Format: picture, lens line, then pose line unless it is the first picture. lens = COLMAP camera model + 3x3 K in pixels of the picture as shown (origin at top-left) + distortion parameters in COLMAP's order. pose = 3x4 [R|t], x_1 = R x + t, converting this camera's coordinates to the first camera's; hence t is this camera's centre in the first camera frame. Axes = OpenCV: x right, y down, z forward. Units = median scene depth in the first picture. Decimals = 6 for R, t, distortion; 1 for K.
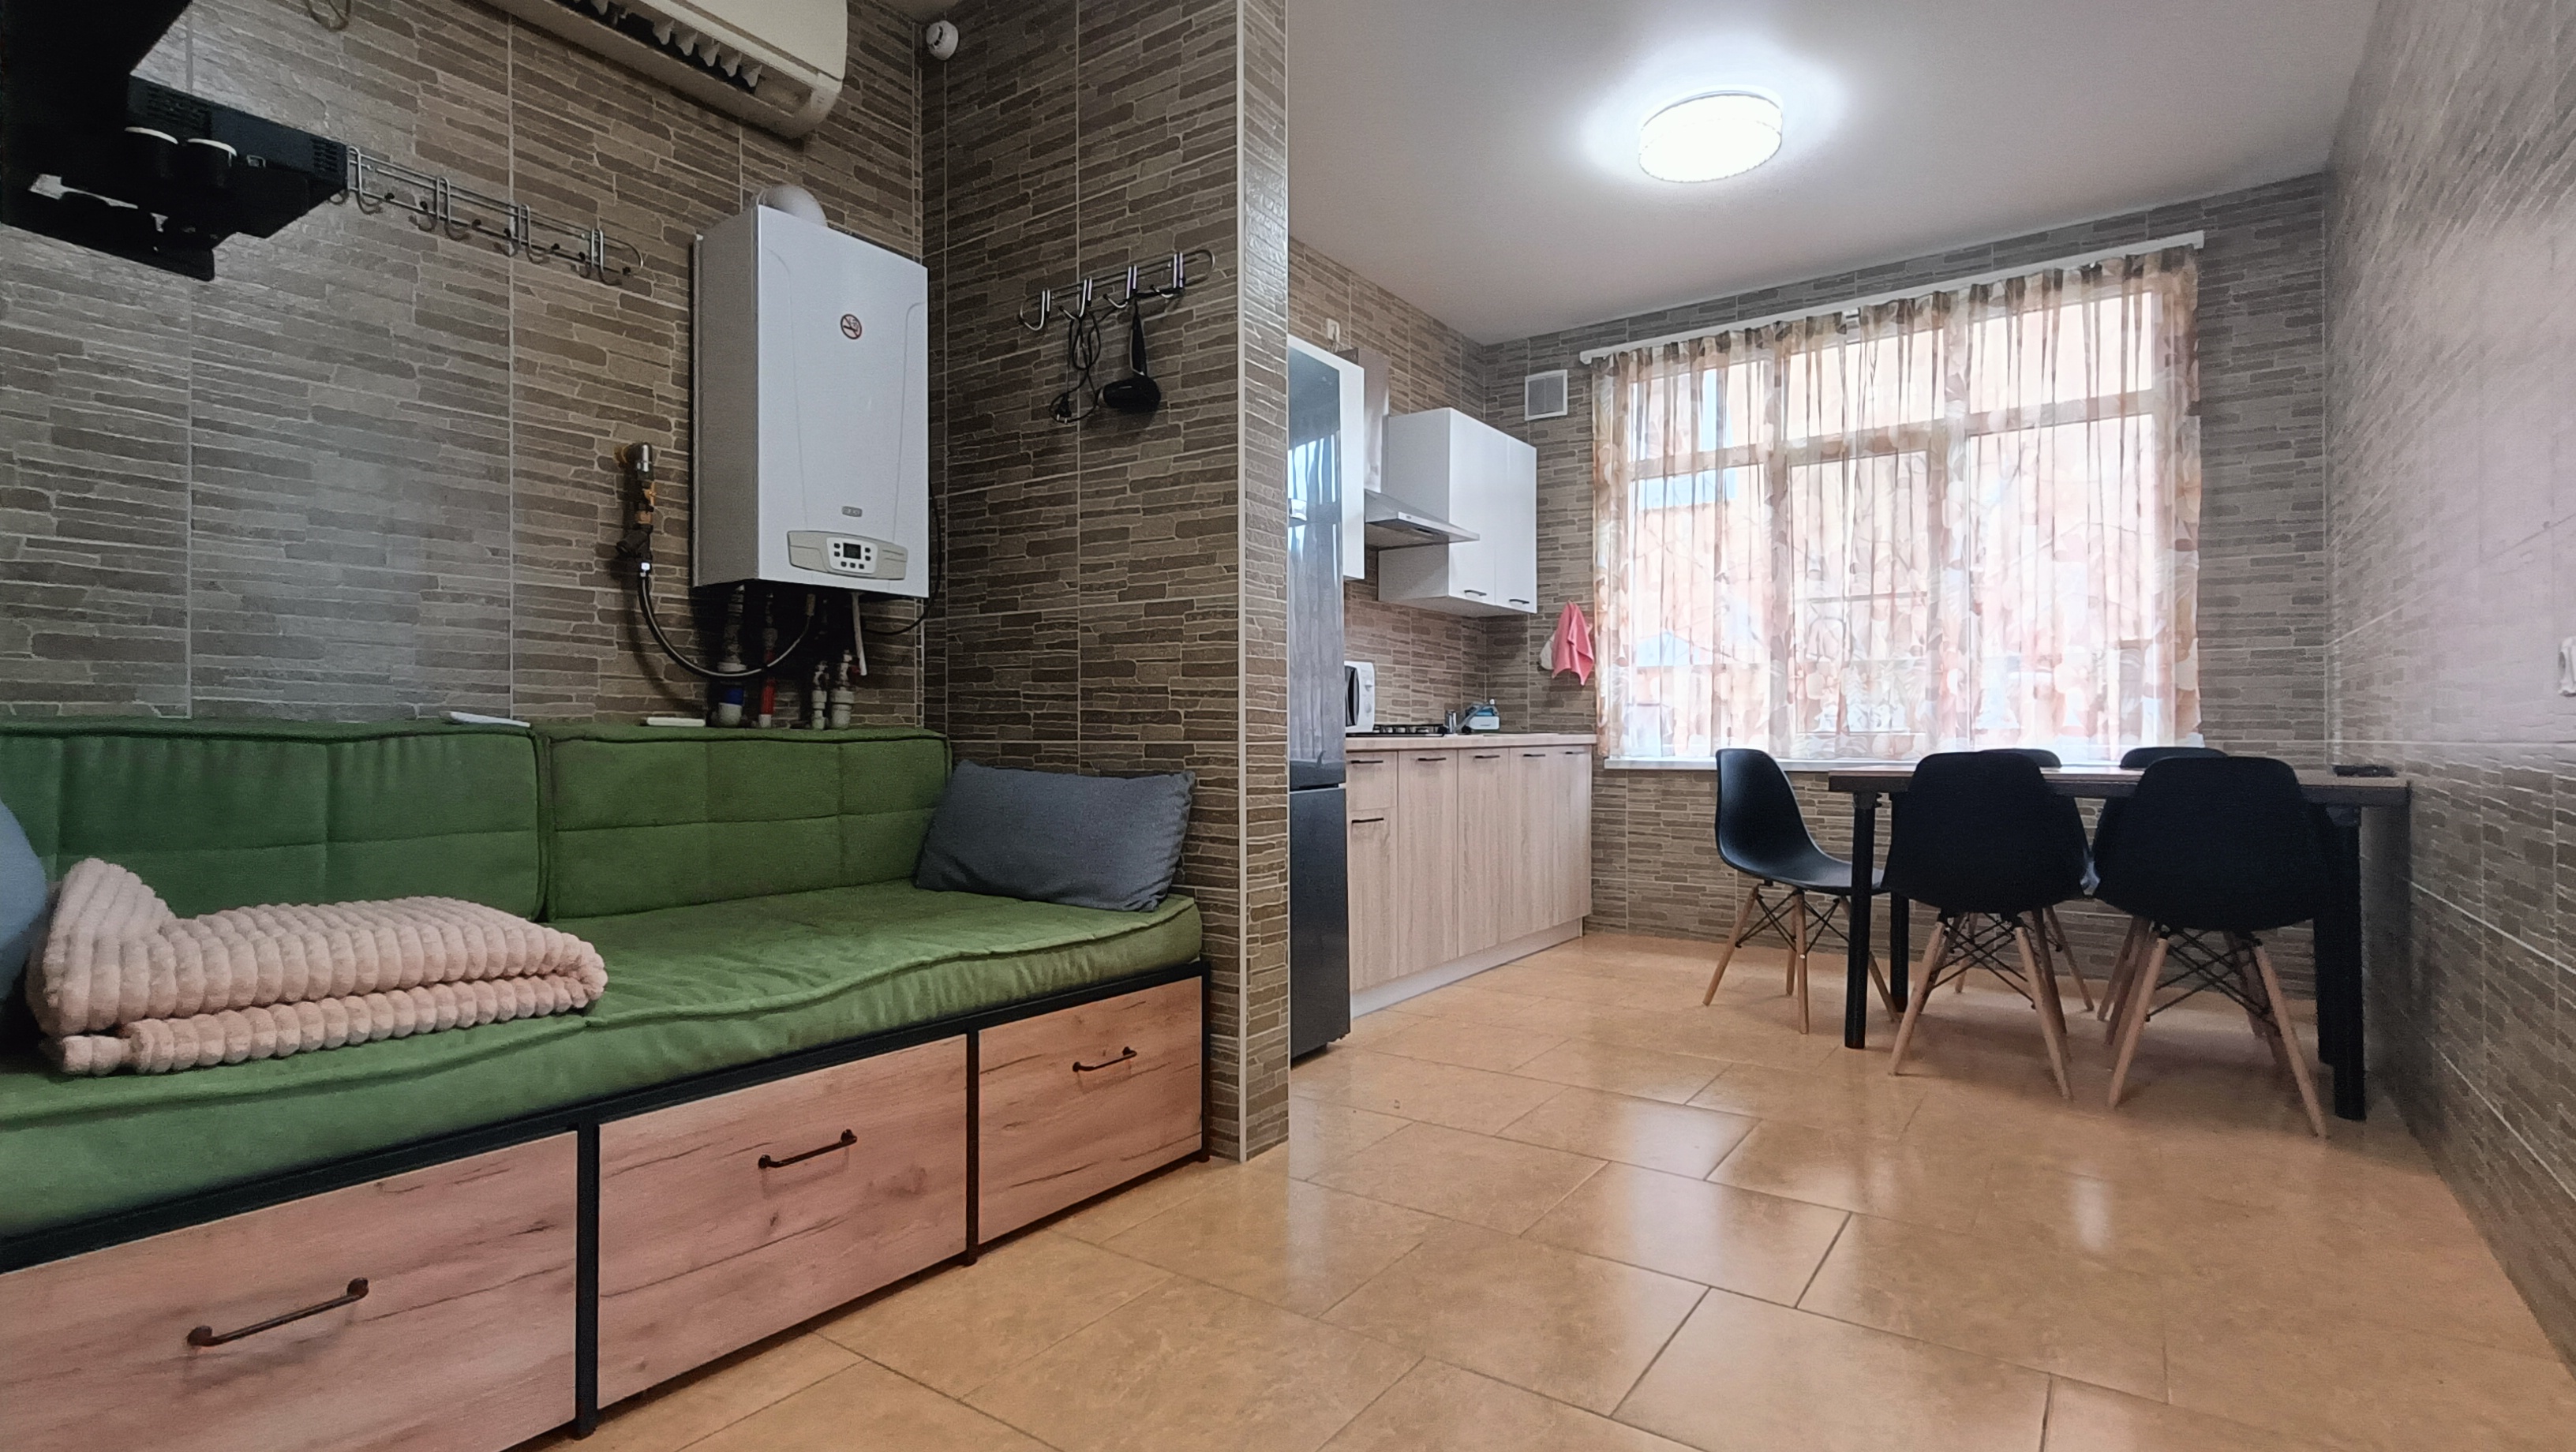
lens RADIAL K [[1197.6, 0, 1288.0], [0, 1197.6, 726.0], [0, 0, 1]] dist [0.006810, -0.000309]
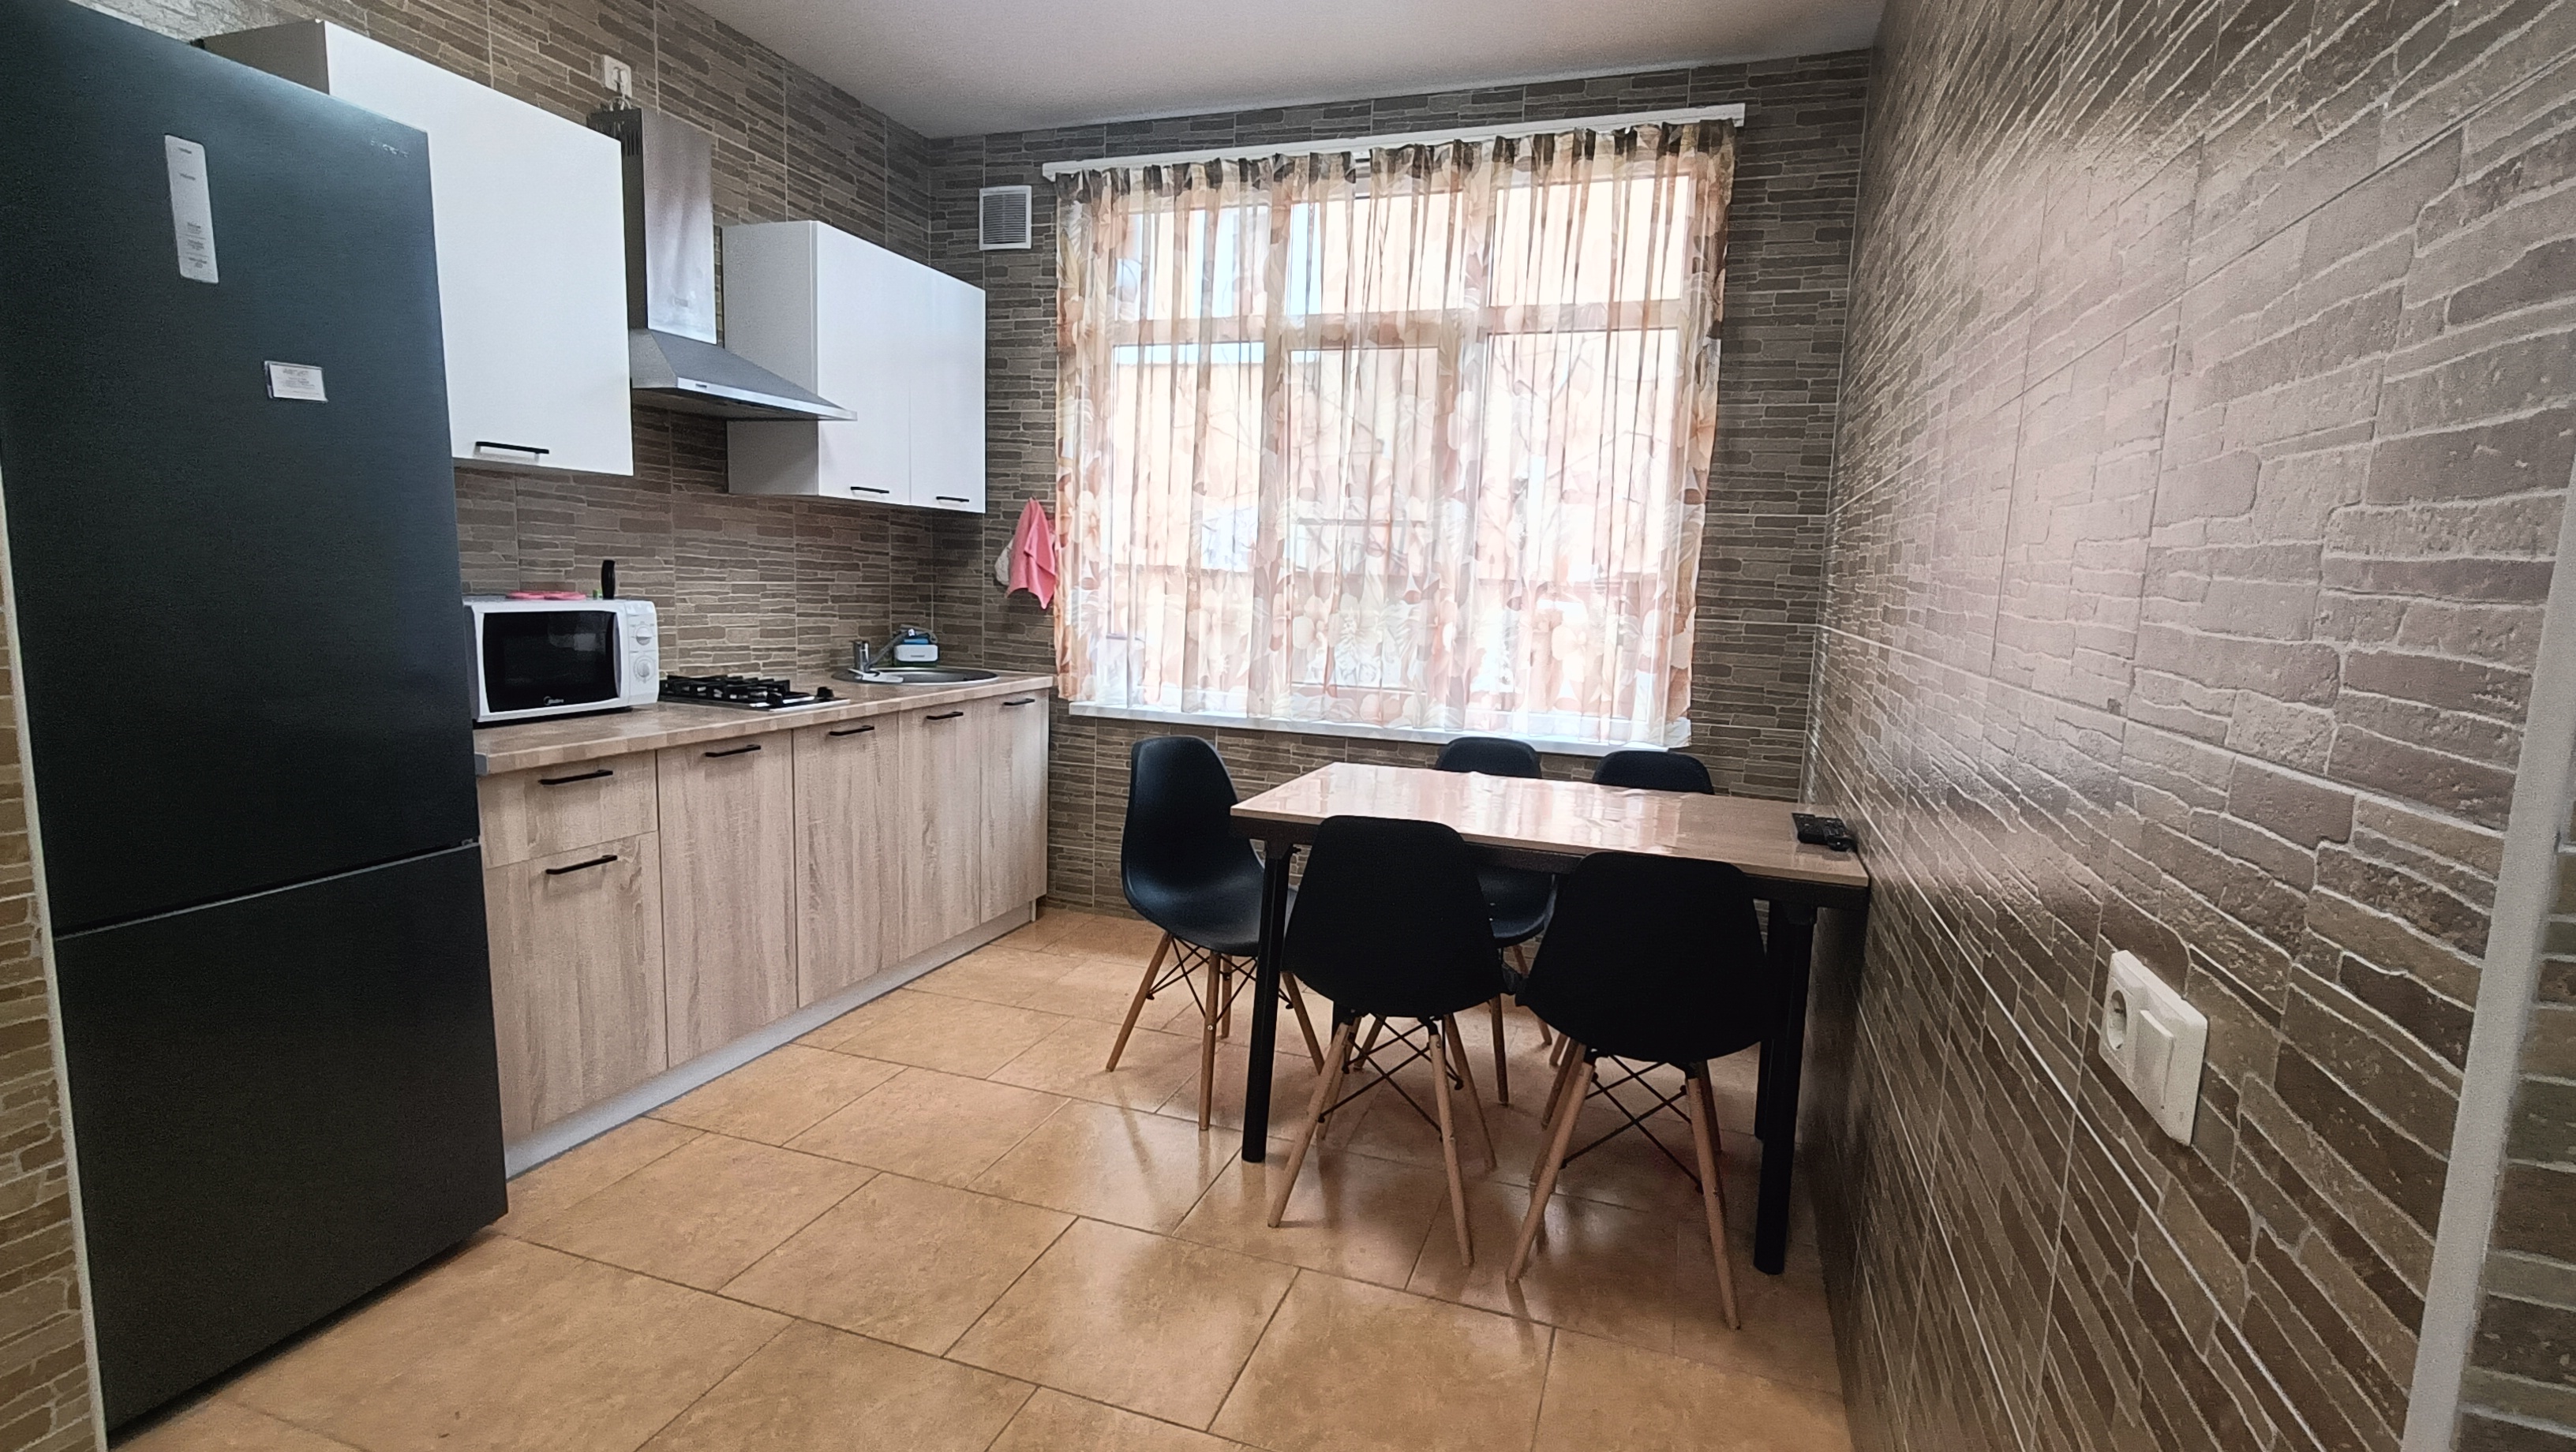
lens RADIAL K [[1197.6, 0, 1288.0], [0, 1197.6, 726.0], [0, 0, 1]] dist [0.006810, -0.000309]
pose [[0.959029, -0.001917, 0.283303, 0.206724], [-0.038166, 0.989988, 0.135895, -0.083175], [-0.280727, -0.141140, 0.949354, 0.227332]]
